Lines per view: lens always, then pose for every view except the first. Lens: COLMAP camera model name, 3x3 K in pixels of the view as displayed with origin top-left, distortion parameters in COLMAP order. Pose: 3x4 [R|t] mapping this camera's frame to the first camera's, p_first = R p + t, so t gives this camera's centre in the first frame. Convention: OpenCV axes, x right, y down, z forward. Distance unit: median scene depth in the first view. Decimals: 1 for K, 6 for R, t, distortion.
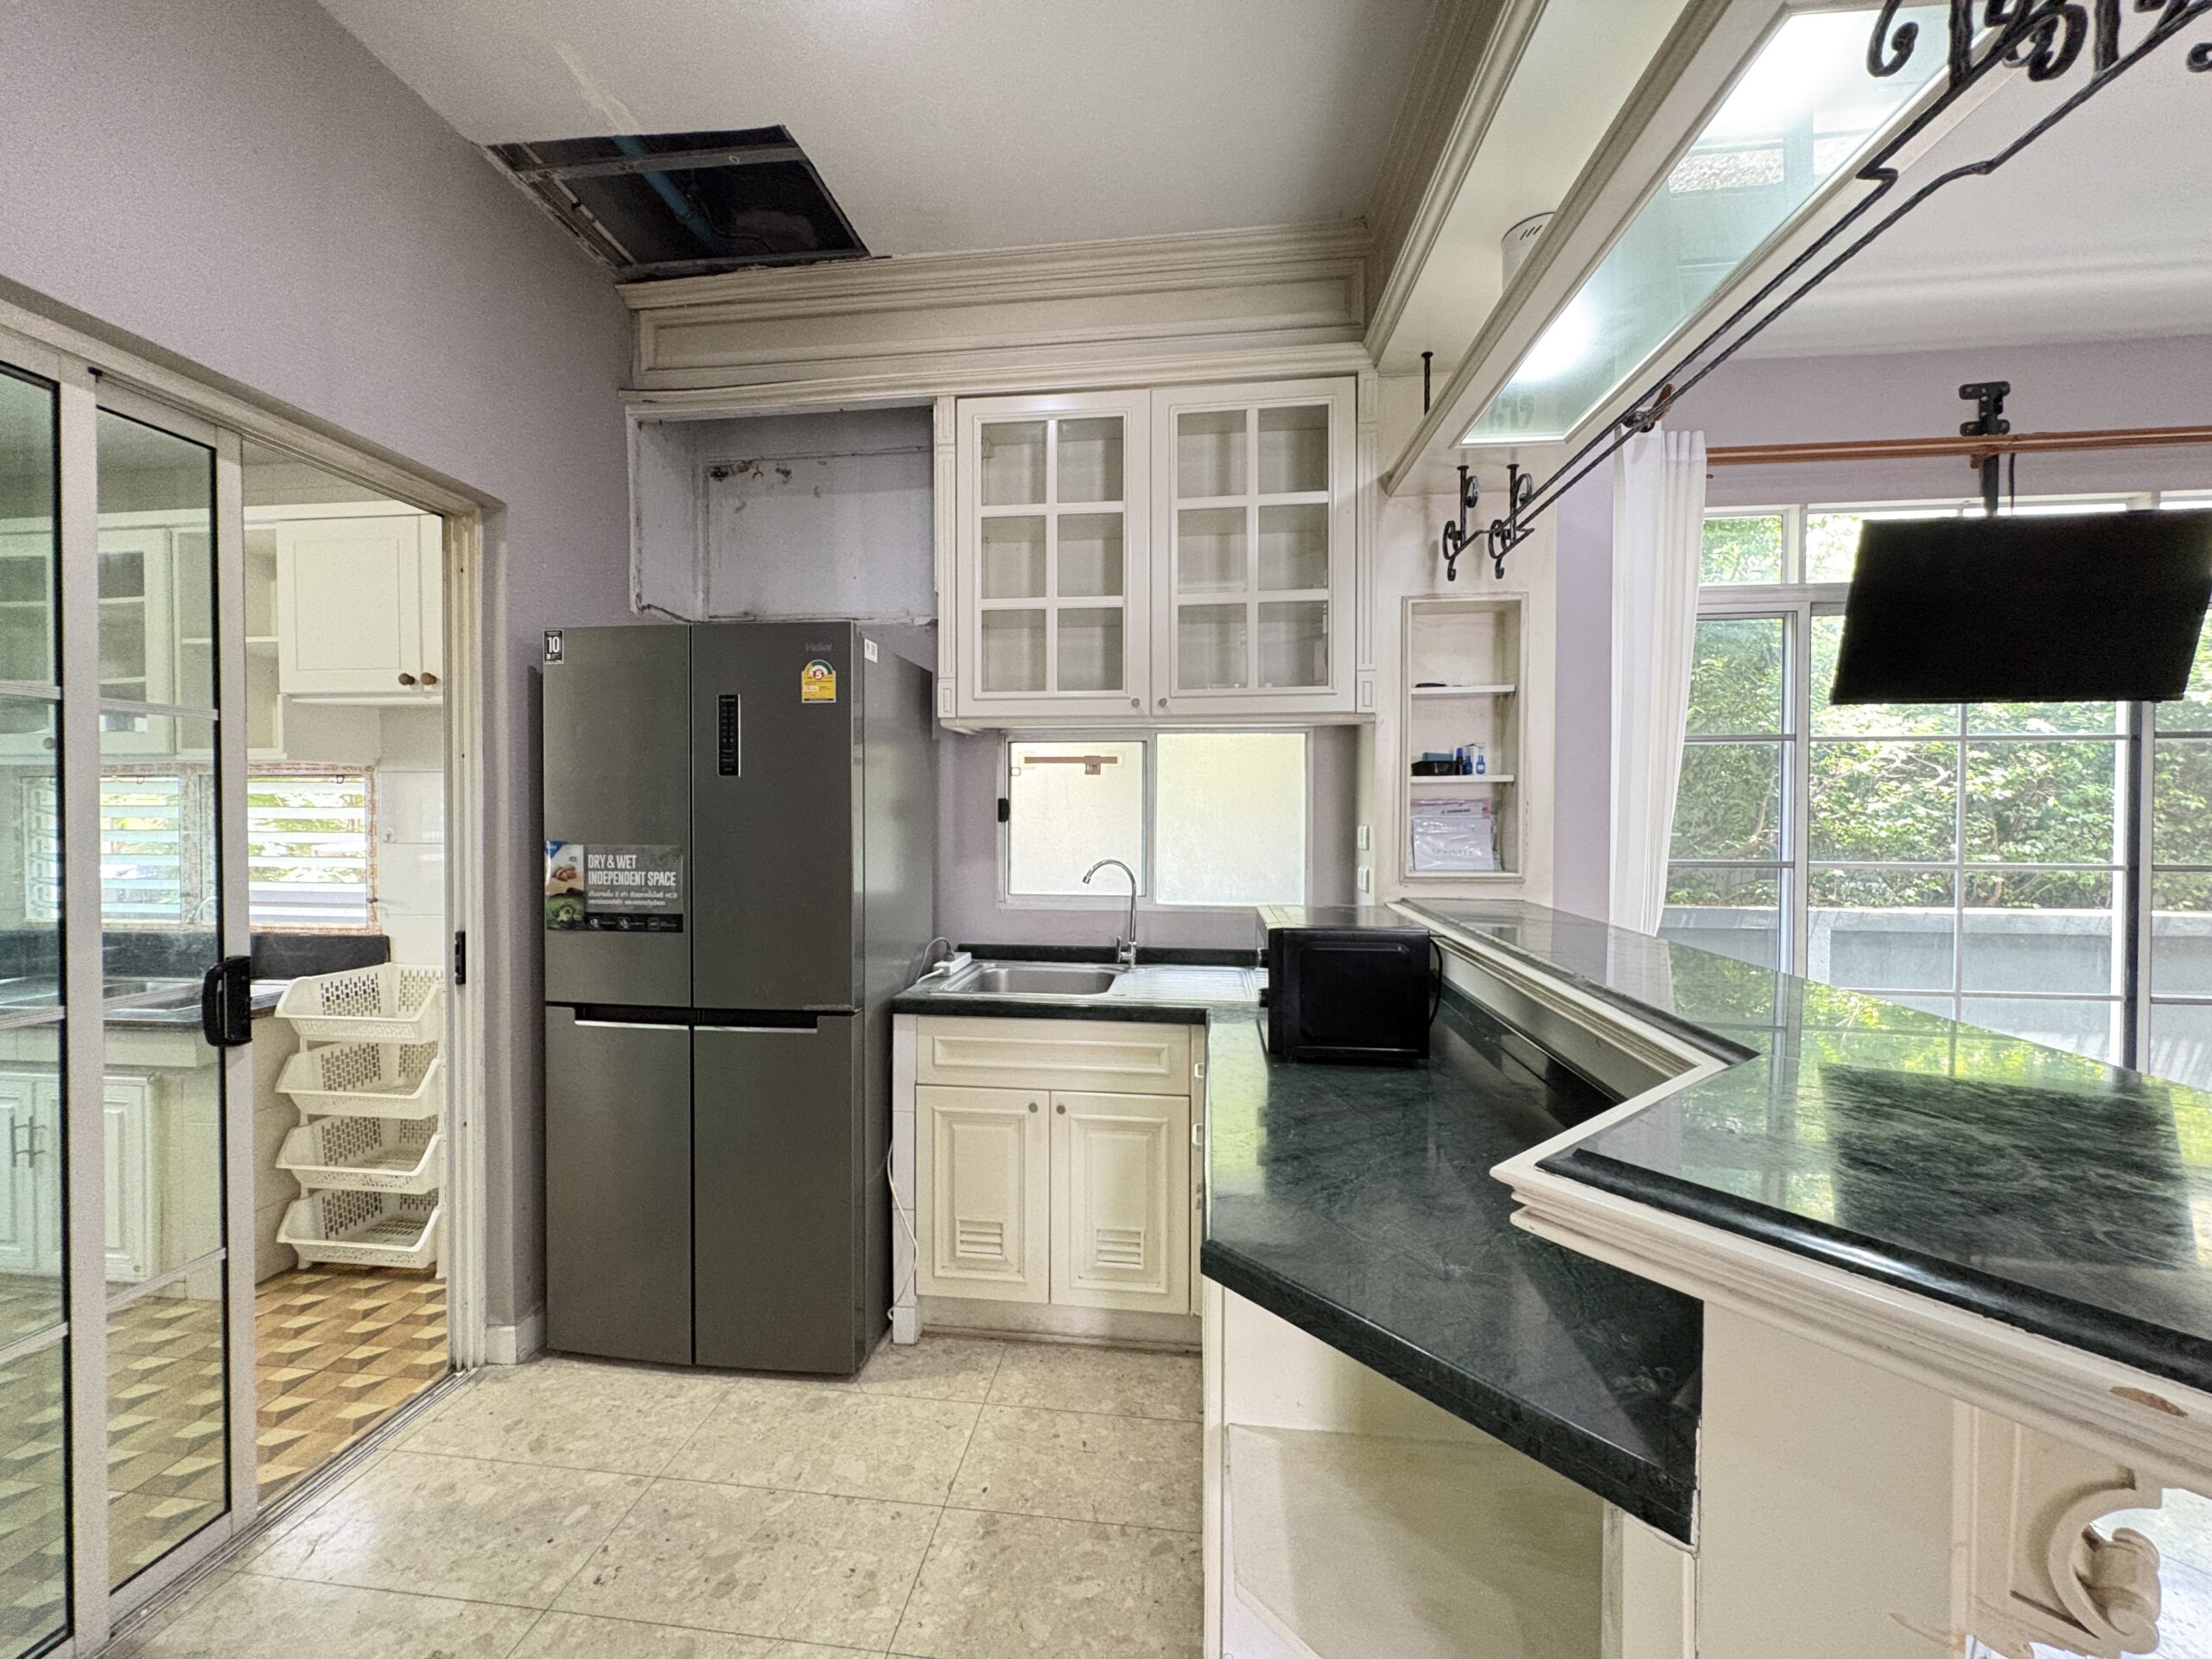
lens RADIAL K [[878.3, 0, 1100.9], [0, 878.3, 829.6], [0, 0, 1]] dist [-0.001971, -0.000469]
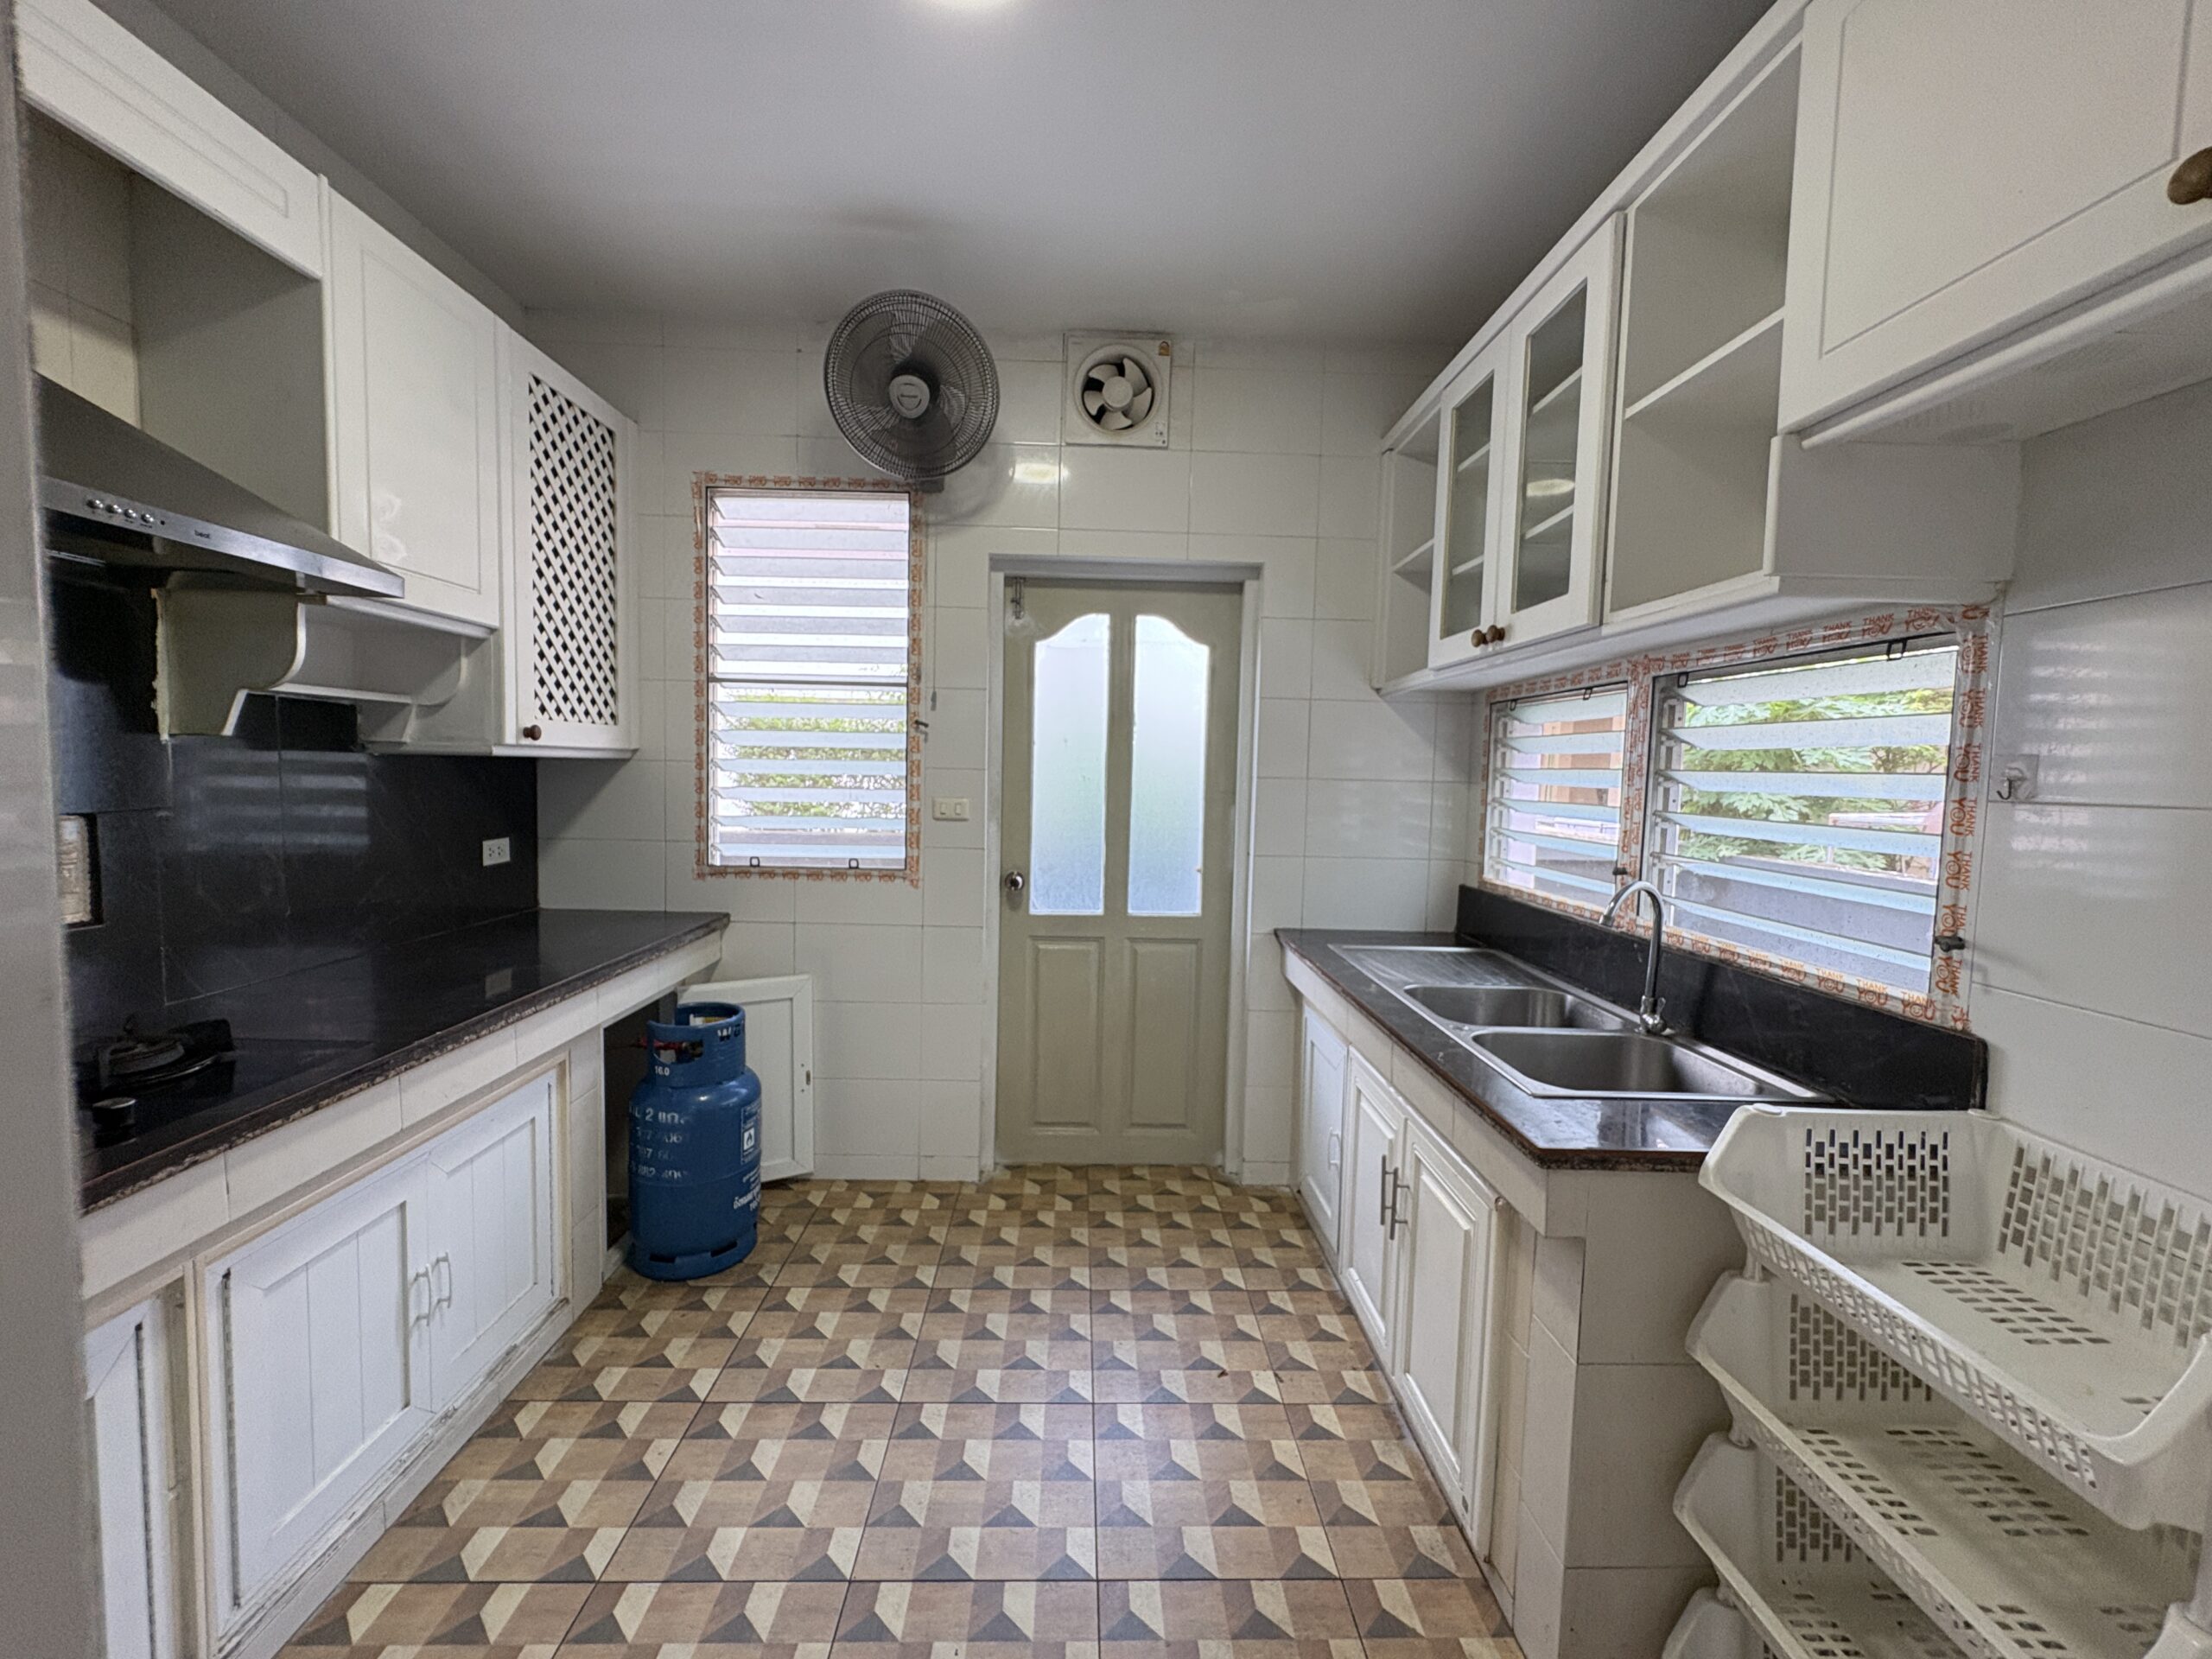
lens RADIAL K [[878.3, 0, 1101.9], [0, 878.3, 832.8], [0, 0, 1]] dist [-0.001971, -0.000469]
pose [[0.140758, 0.071621, -0.987450, -0.605942], [-0.037013, 0.997063, 0.067042, 0.022878], [0.989352, 0.027112, 0.142996, 0.684614]]
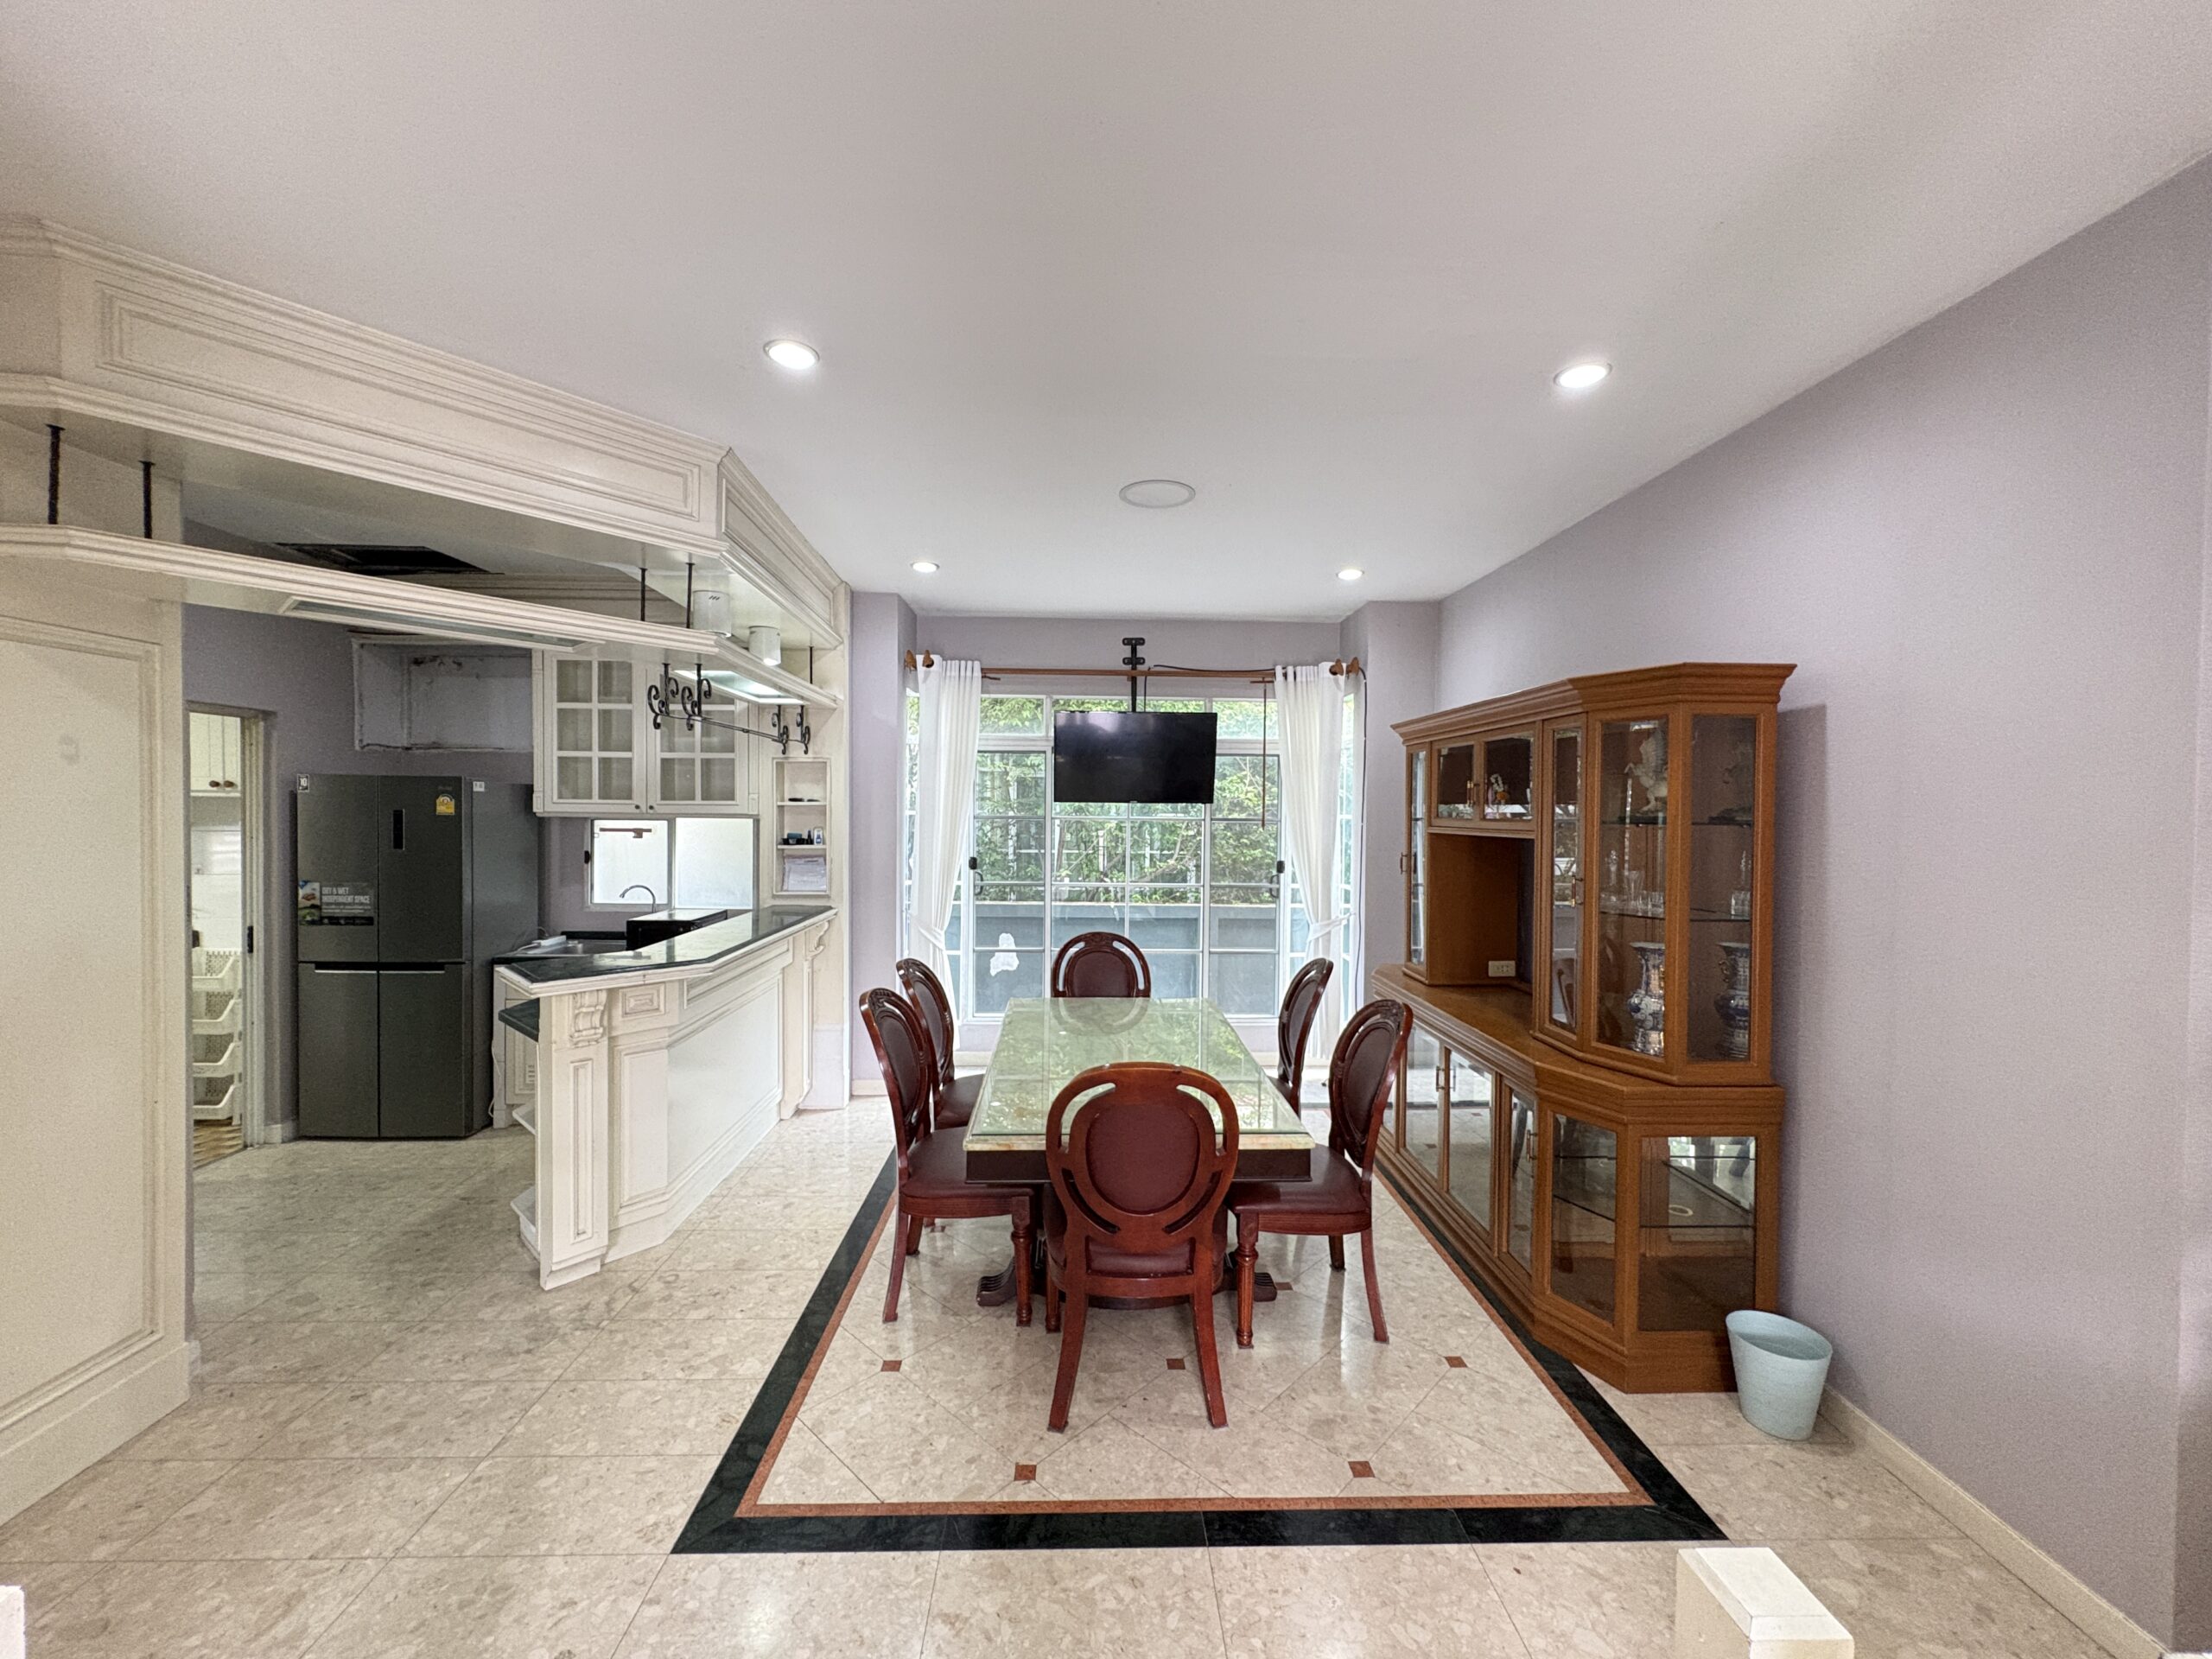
lens RADIAL K [[878.3, 0, 1104.5], [0, 878.3, 827.9], [0, 0, 1]] dist [-0.001971, -0.000469]
pose [[0.988388, 0.005314, 0.151861, 0.751094], [-0.005947, 0.999975, 0.003719, -0.107325], [-0.151838, -0.004579, 0.988395, -1.072043]]
